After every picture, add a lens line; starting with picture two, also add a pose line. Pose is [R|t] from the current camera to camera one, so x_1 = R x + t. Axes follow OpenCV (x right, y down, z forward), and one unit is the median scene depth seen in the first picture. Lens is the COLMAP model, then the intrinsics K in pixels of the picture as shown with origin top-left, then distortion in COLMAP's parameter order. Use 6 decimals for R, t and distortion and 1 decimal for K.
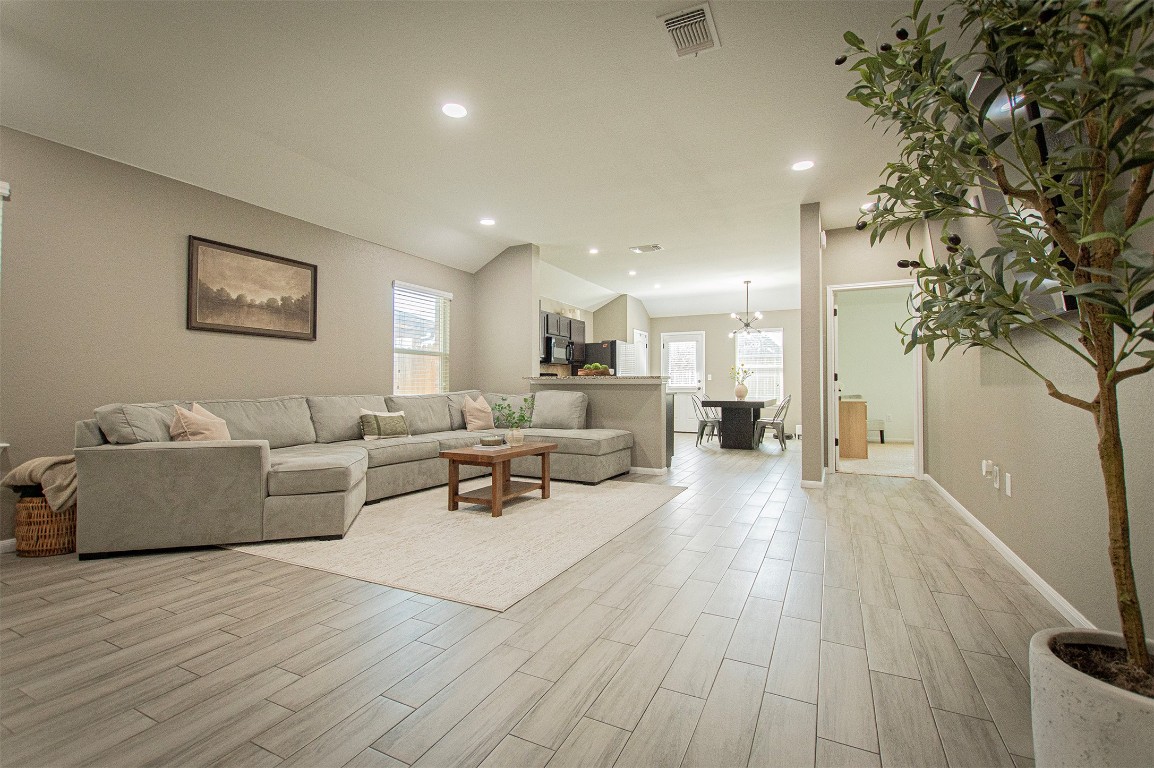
lens RADIAL K [[505.4, 0, 577.0], [0, 505.4, 384.0], [0, 0, 1]] dist [-0.000559, -0.000102]
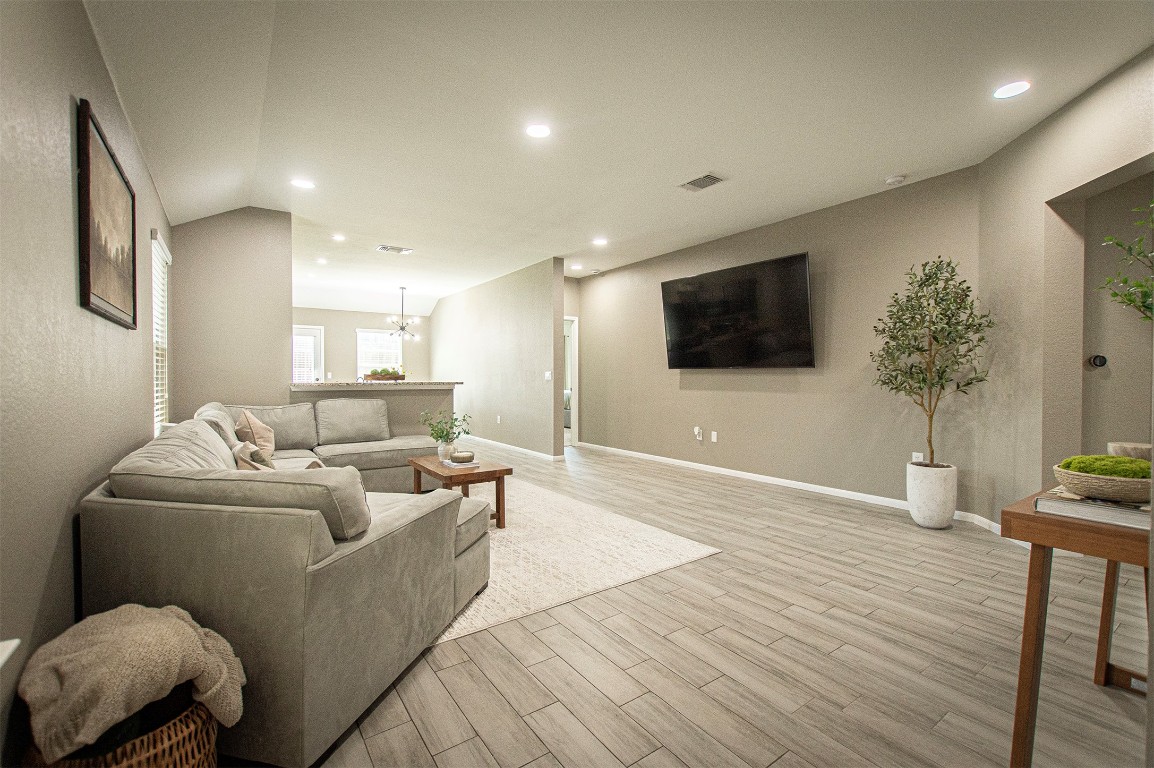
lens RADIAL K [[505.4, 0, 577.0], [0, 505.4, 384.0], [0, 0, 1]] dist [-0.000559, -0.000102]
pose [[0.478366, -0.019940, 0.877934, -1.418445], [0.003619, 0.999778, 0.020736, -0.066531], [-0.878153, -0.006742, 0.478333, 0.568808]]
